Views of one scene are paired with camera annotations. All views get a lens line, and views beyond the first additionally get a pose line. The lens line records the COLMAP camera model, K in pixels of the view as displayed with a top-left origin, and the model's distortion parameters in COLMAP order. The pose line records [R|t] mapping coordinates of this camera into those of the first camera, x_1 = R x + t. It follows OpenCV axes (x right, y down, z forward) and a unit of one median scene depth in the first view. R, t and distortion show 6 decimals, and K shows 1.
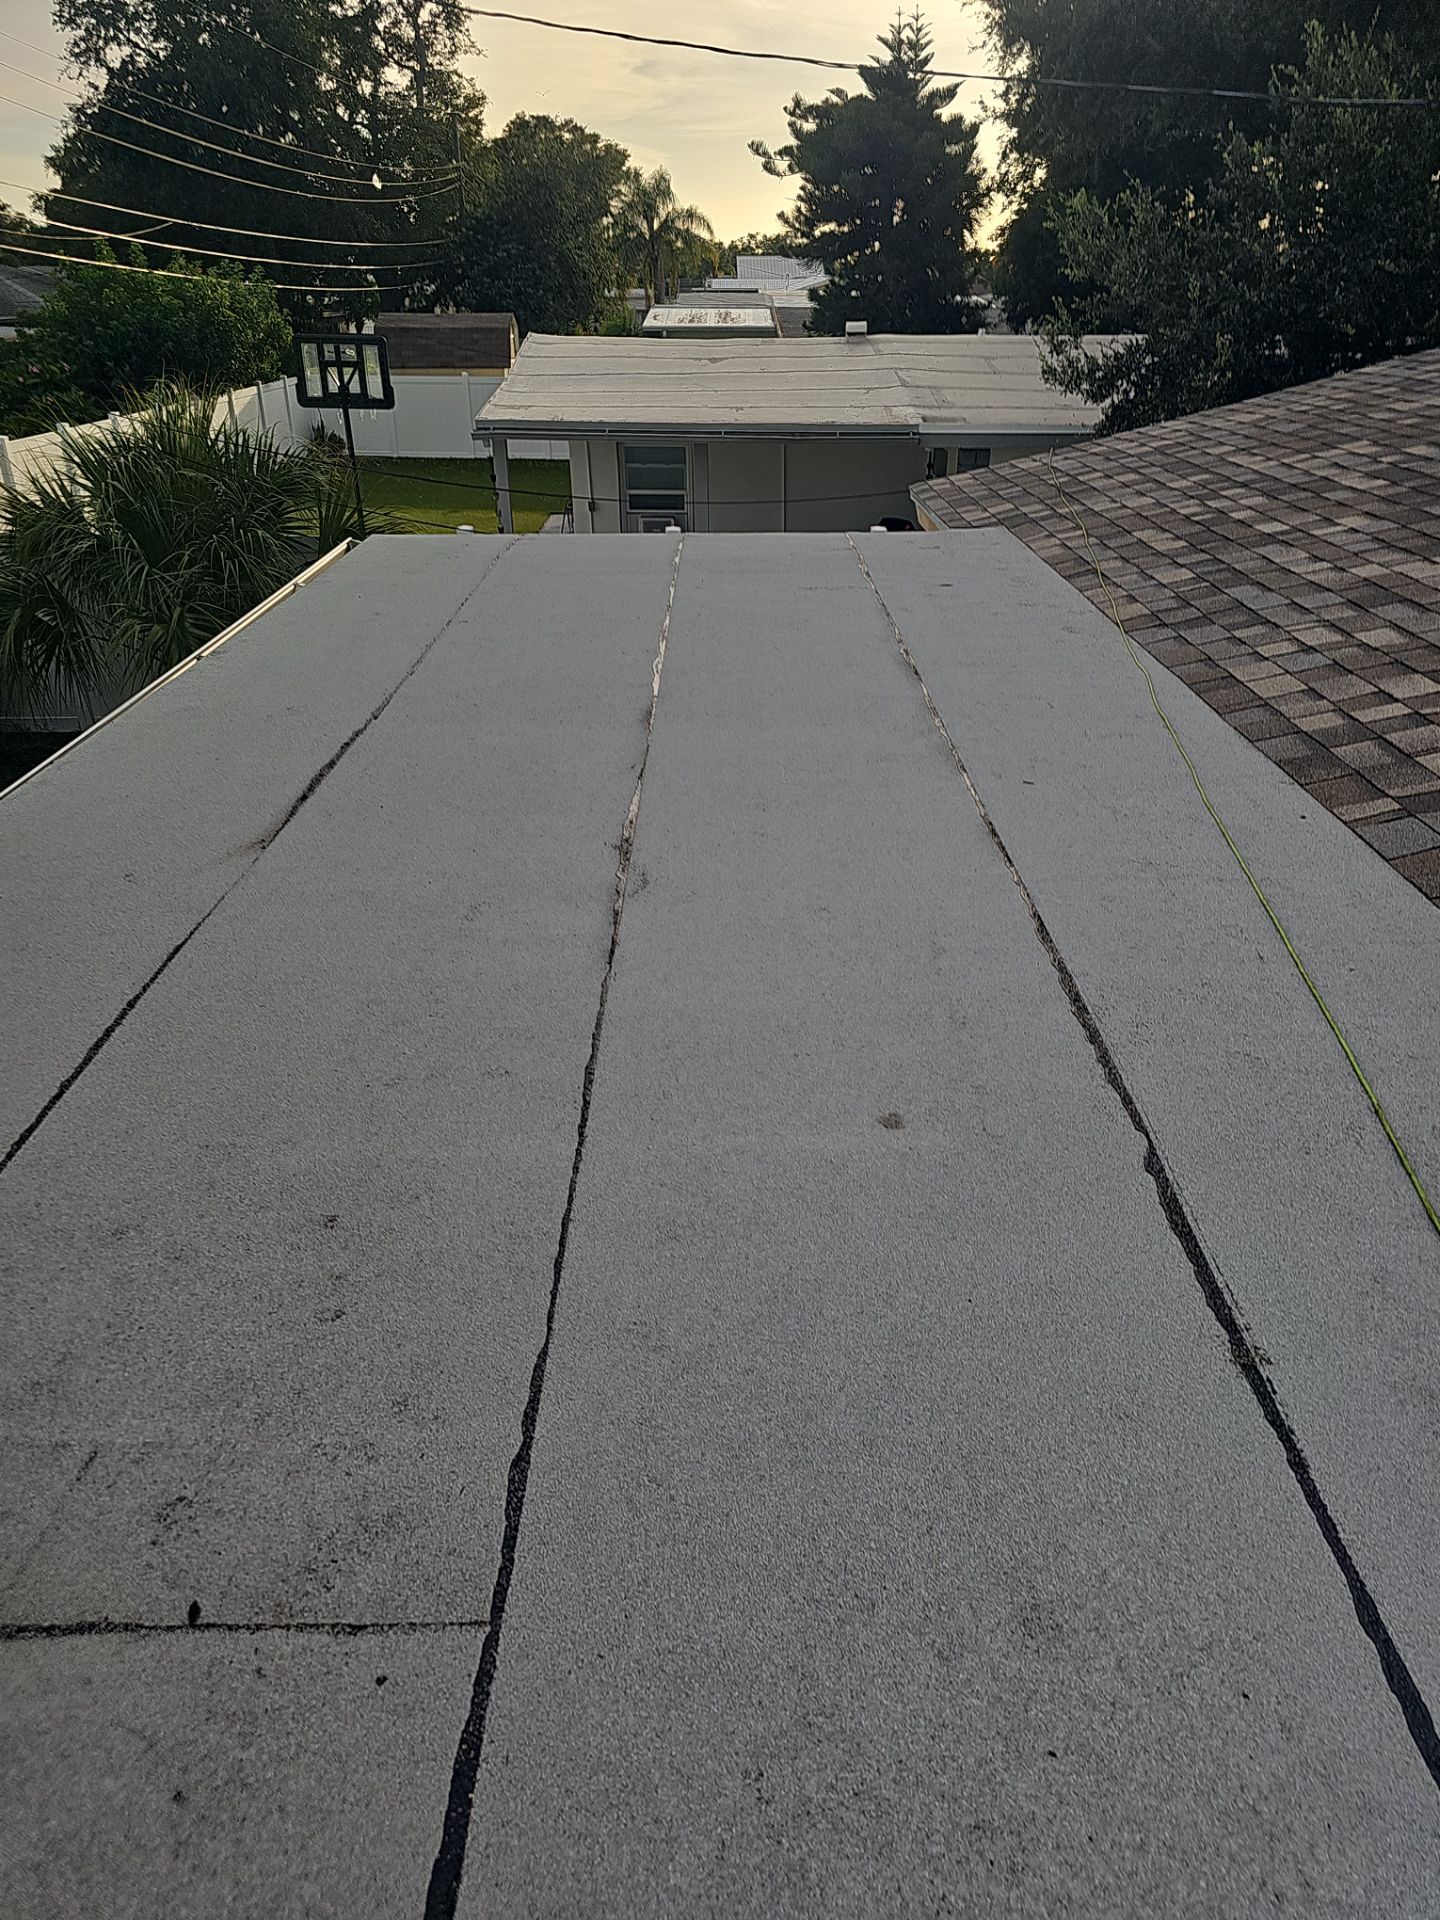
lens RADIAL K [[1241.2, 0, 720.0], [0, 1241.2, 960.0], [0, 0, 1]] dist [0.059432, -0.052699]
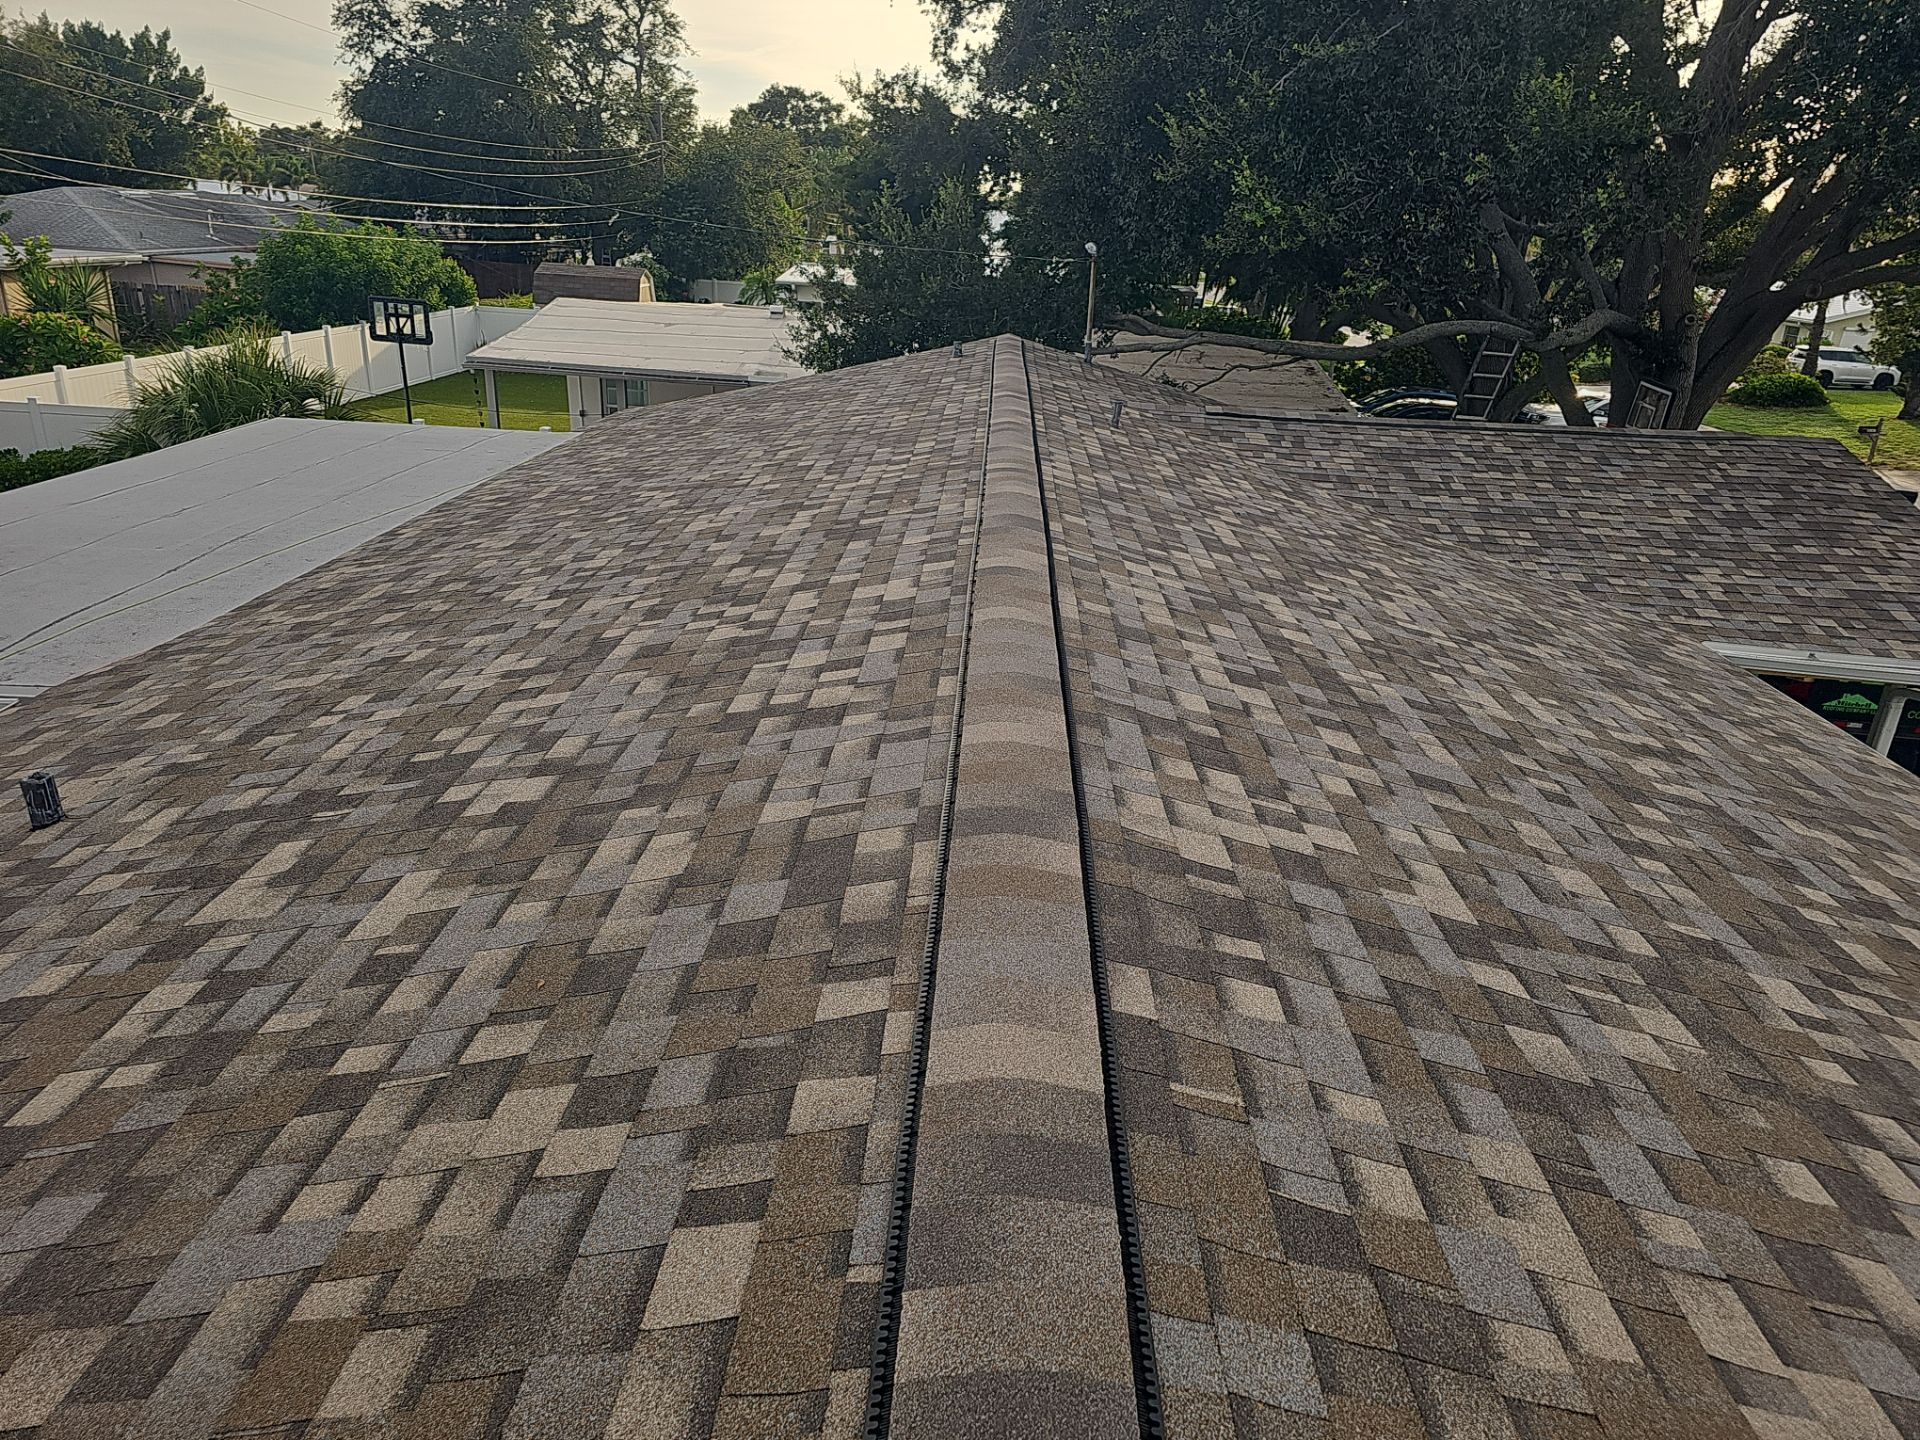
lens RADIAL K [[1241.2, 0, 946.2], [0, 1241.2, 716.8], [0, 0, 1]] dist [0.059432, -0.052699]
pose [[0.997834, 0.061189, -0.024169, 0.153341], [-0.063593, 0.991213, -0.115984, 0.051951], [0.016860, 0.117270, 0.992957, -0.160752]]
